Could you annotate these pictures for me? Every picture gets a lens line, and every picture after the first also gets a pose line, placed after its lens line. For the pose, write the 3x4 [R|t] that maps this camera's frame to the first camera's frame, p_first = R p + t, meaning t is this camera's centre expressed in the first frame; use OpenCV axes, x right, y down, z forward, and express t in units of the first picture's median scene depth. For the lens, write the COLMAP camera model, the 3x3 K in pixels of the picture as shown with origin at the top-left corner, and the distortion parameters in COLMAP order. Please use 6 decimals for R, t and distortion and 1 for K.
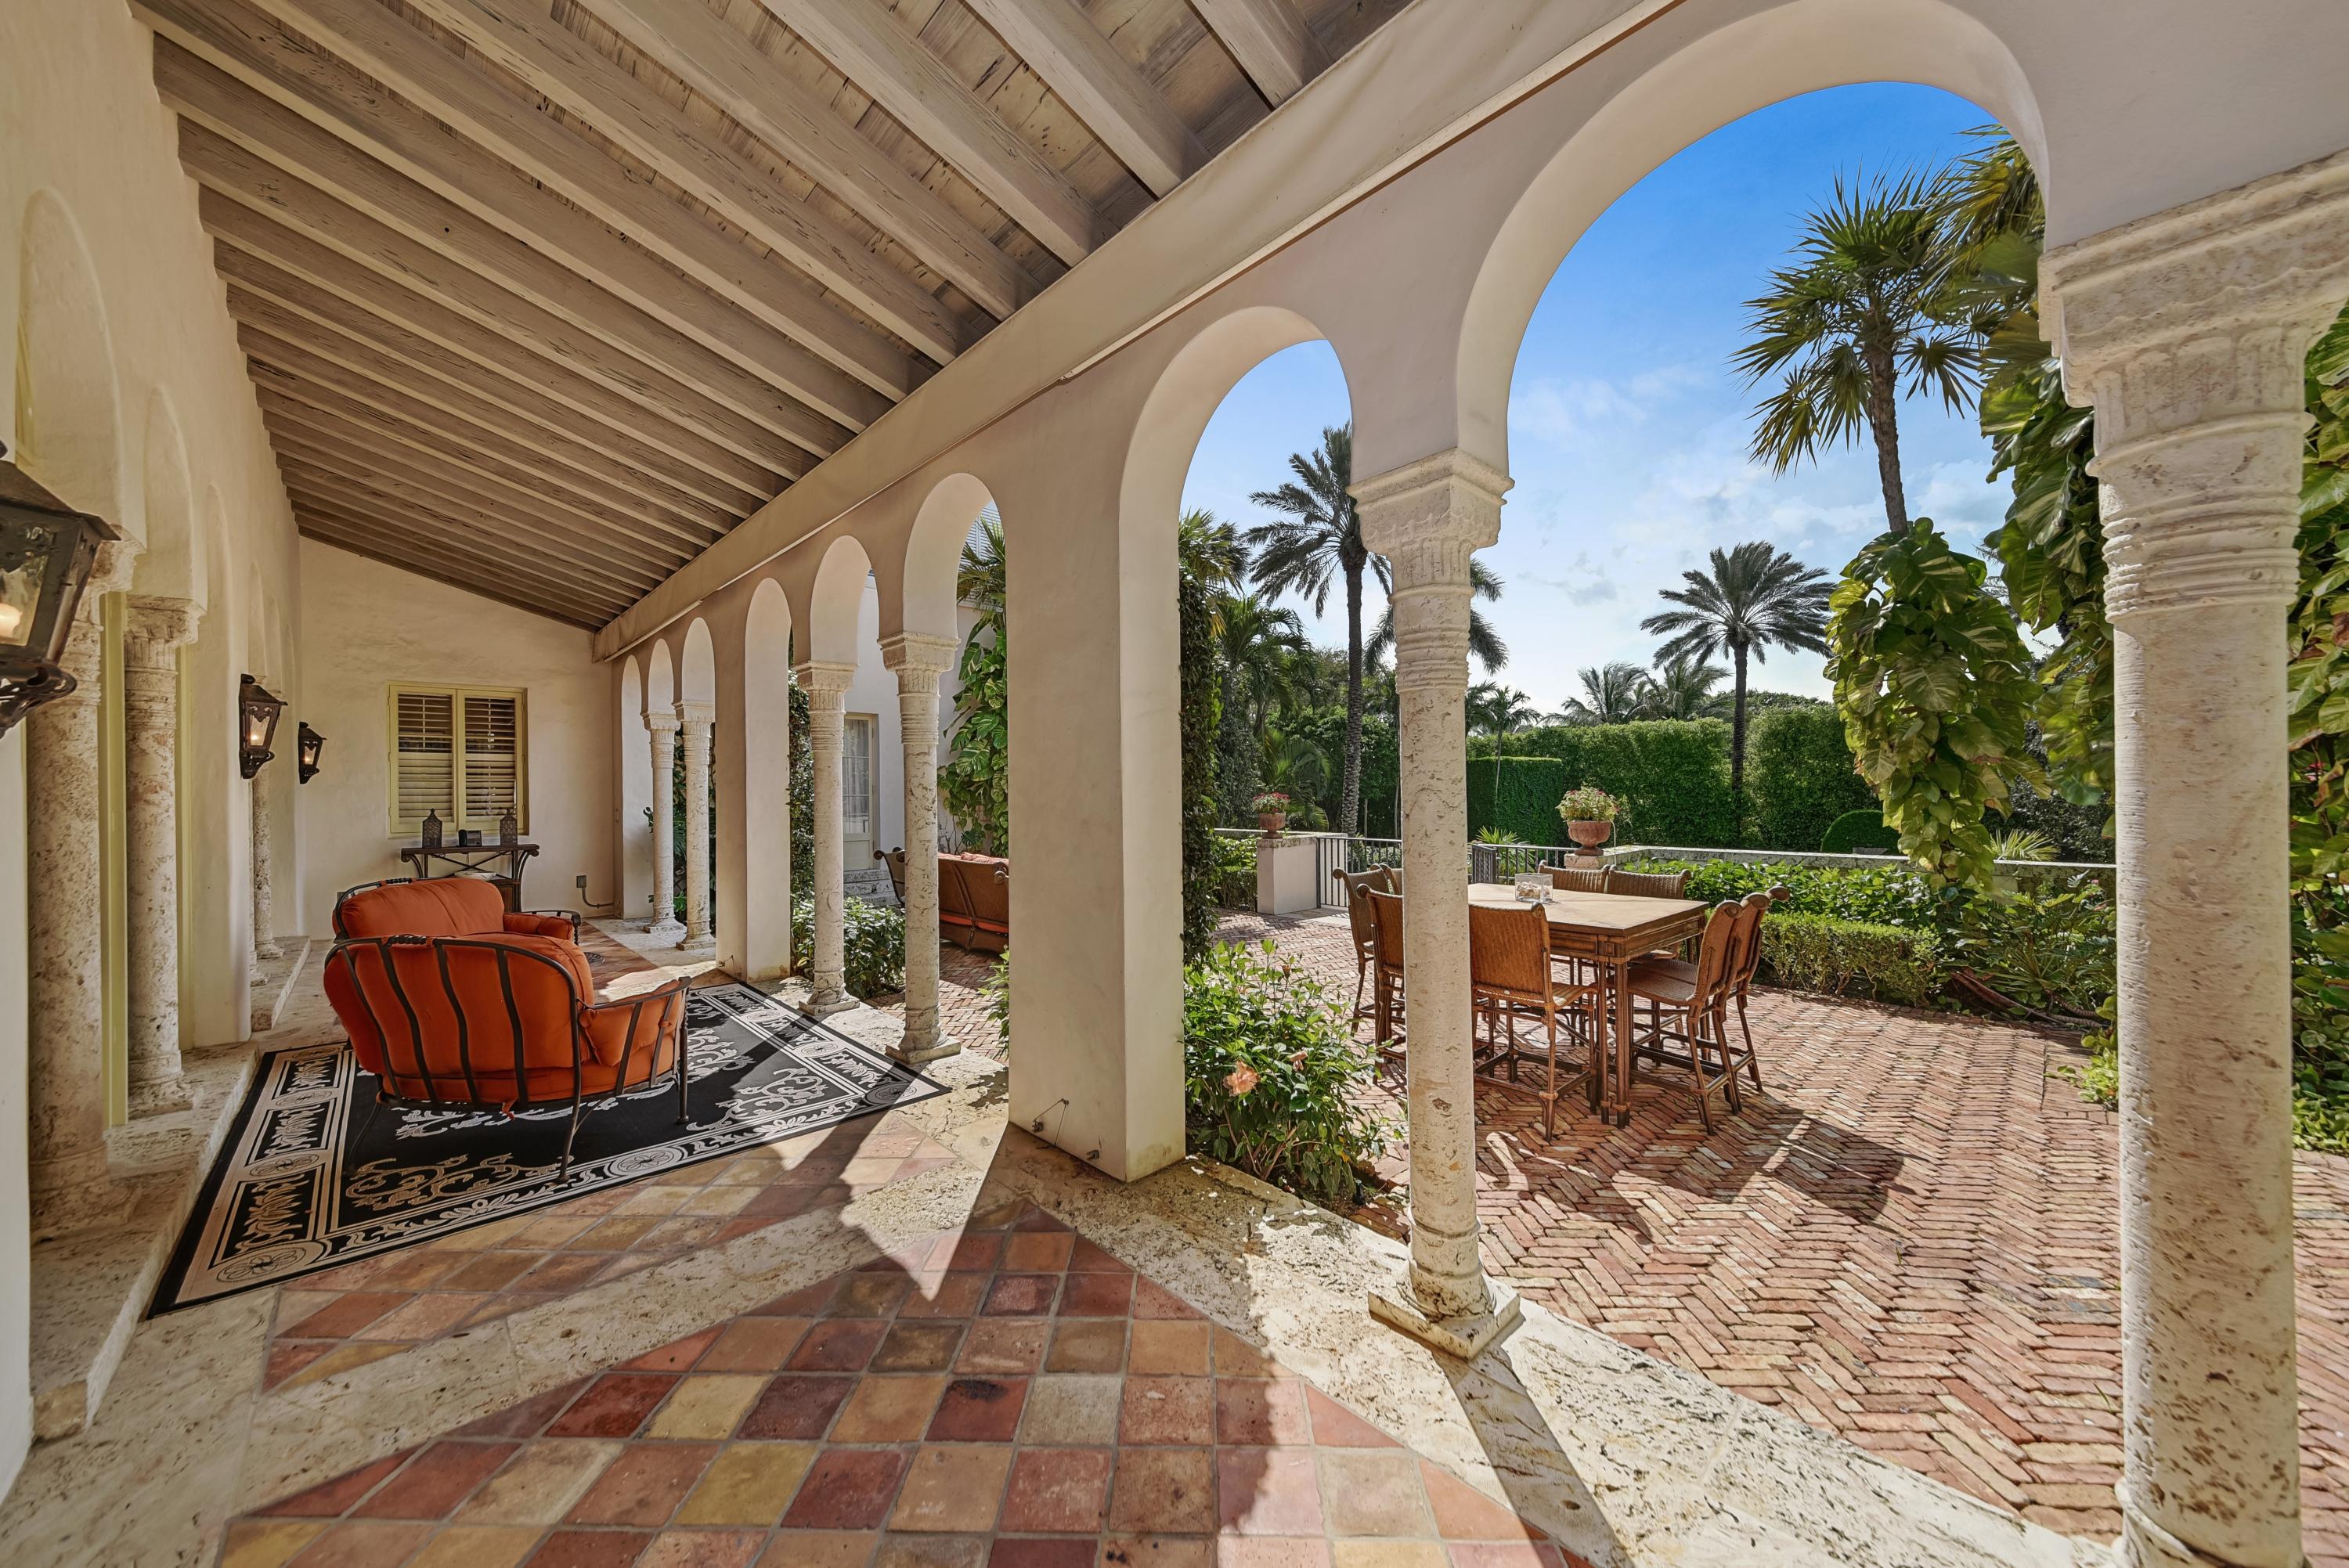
lens RADIAL K [[837.6, 0, 1168.8], [0, 837.6, 789.1], [0, 0, 1]] dist [0.001023, 0.000012]
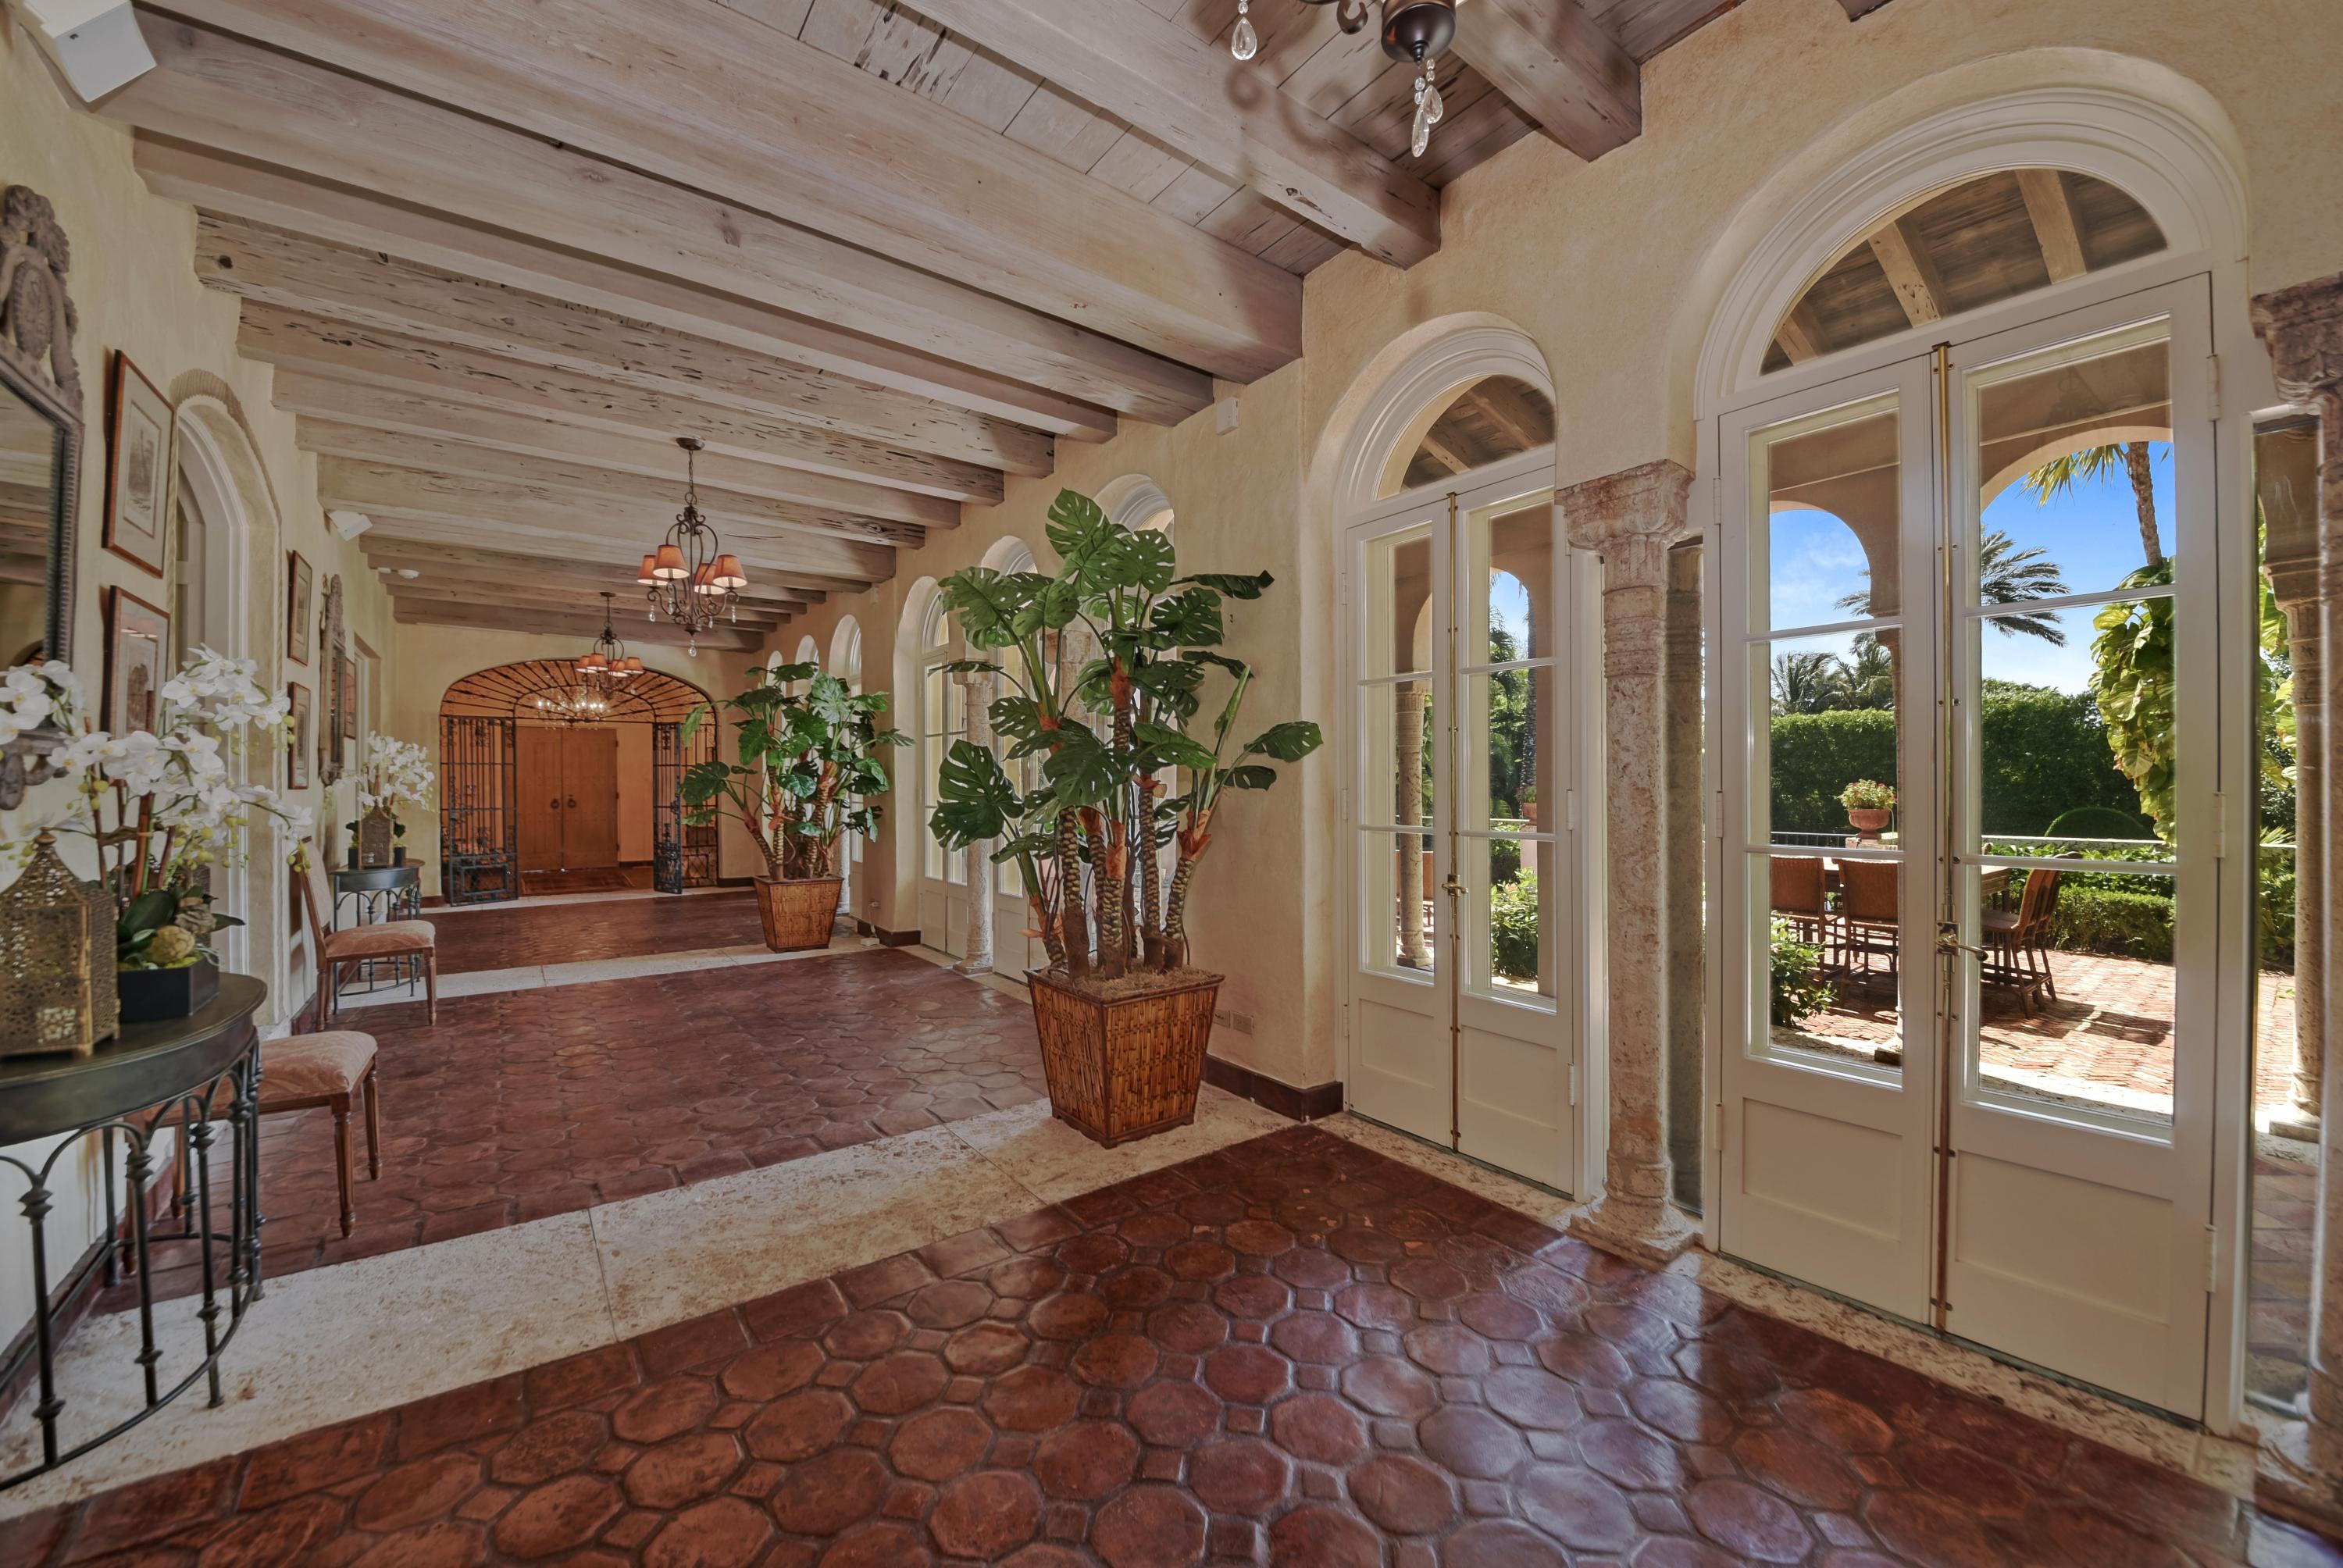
lens RADIAL K [[896.6, 0, 1181.1], [0, 896.6, 788.7], [0, 0, 1]] dist [-0.023579, -0.000230]
pose [[0.994459, 0.002439, -0.105092, -0.365187], [-0.001805, 0.999980, 0.006131, 0.004264], [0.105105, -0.005907, 0.994444, -0.364170]]
